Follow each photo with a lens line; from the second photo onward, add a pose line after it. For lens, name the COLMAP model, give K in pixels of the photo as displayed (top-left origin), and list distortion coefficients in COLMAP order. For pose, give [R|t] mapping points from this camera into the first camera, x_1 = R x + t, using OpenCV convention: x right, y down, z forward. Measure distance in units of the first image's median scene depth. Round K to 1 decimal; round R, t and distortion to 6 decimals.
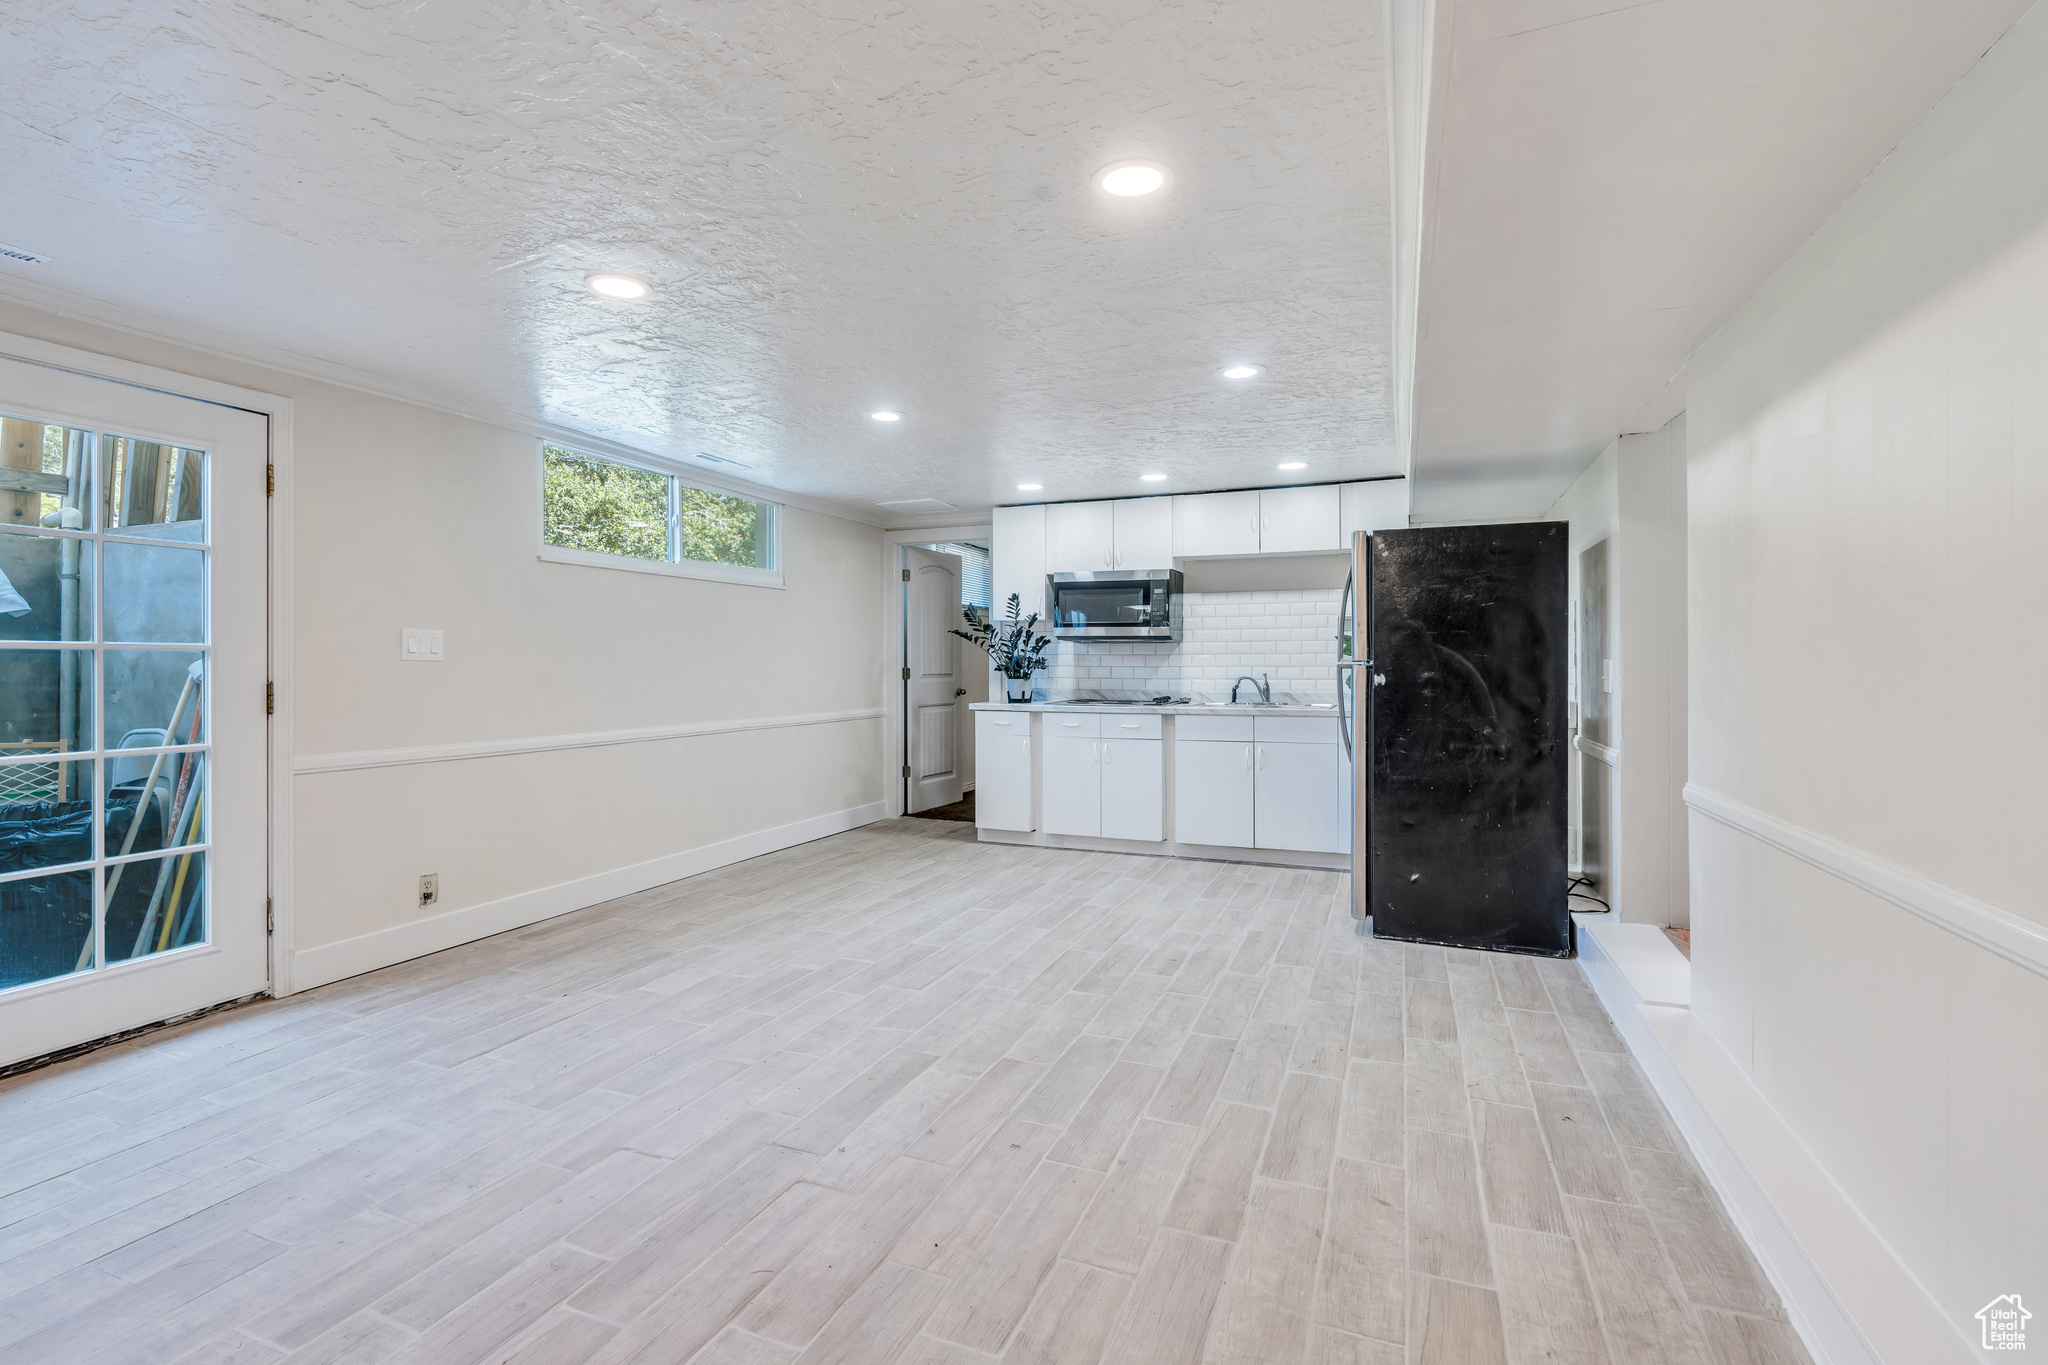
lens RADIAL K [[906.5, 0, 1024.7], [0, 906.5, 669.2], [0, 0, 1]] dist [-0.009376, 0.001211]
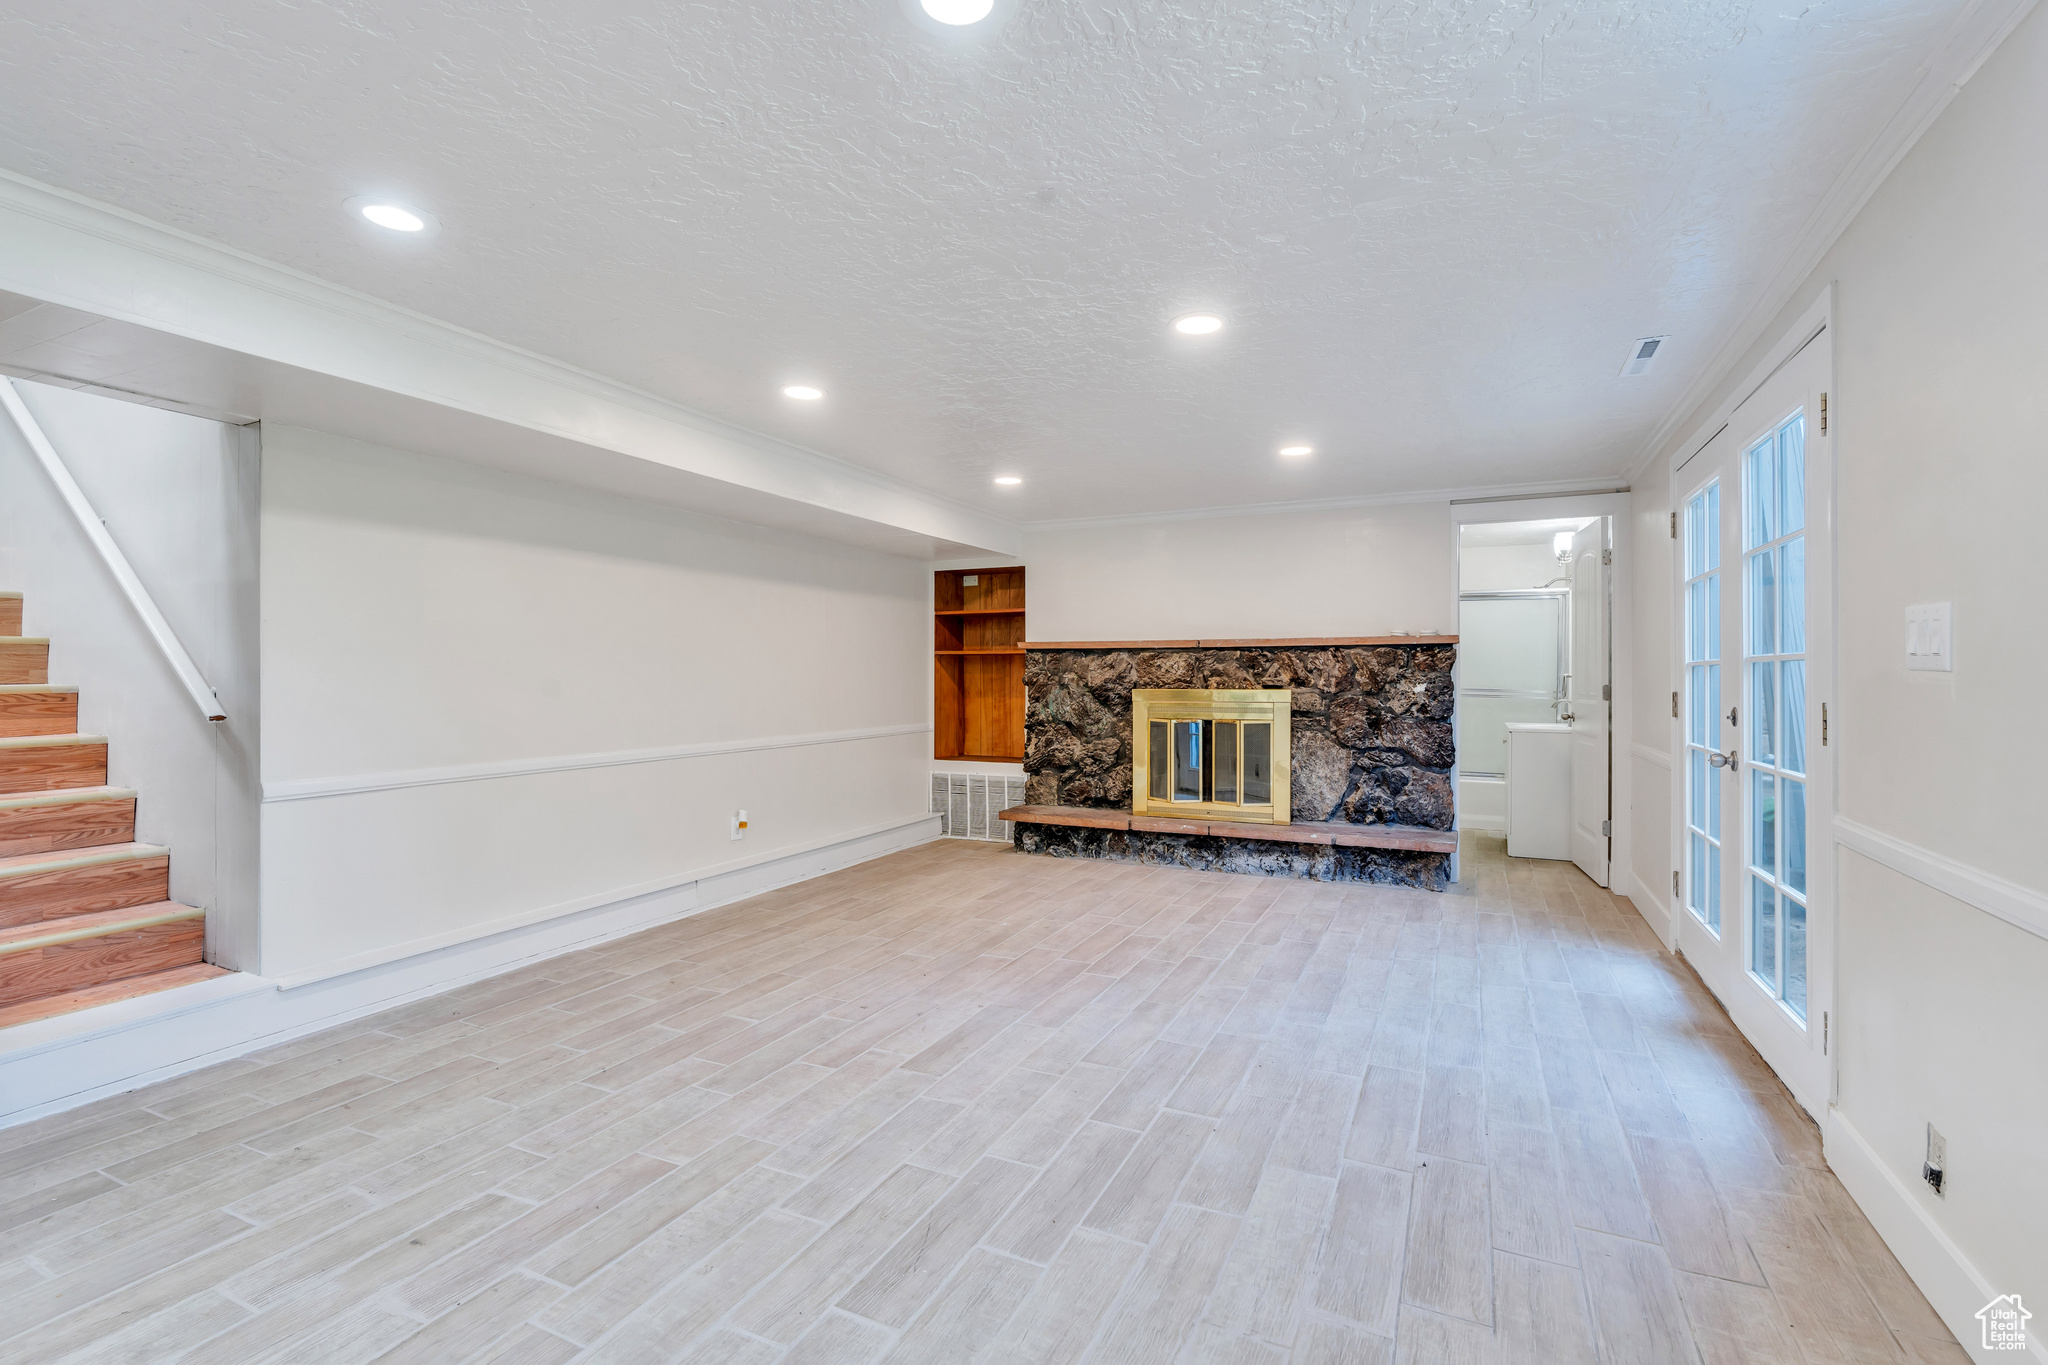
lens RADIAL K [[906.5, 0, 1025.0], [0, 906.5, 677.6], [0, 0, 1]] dist [-0.009376, 0.001211]
pose [[-0.998124, 0.002130, 0.061195, -0.298679], [0.002512, 0.999978, 0.006164, -0.012479], [-0.061180, 0.006307, -0.998107, 2.016025]]
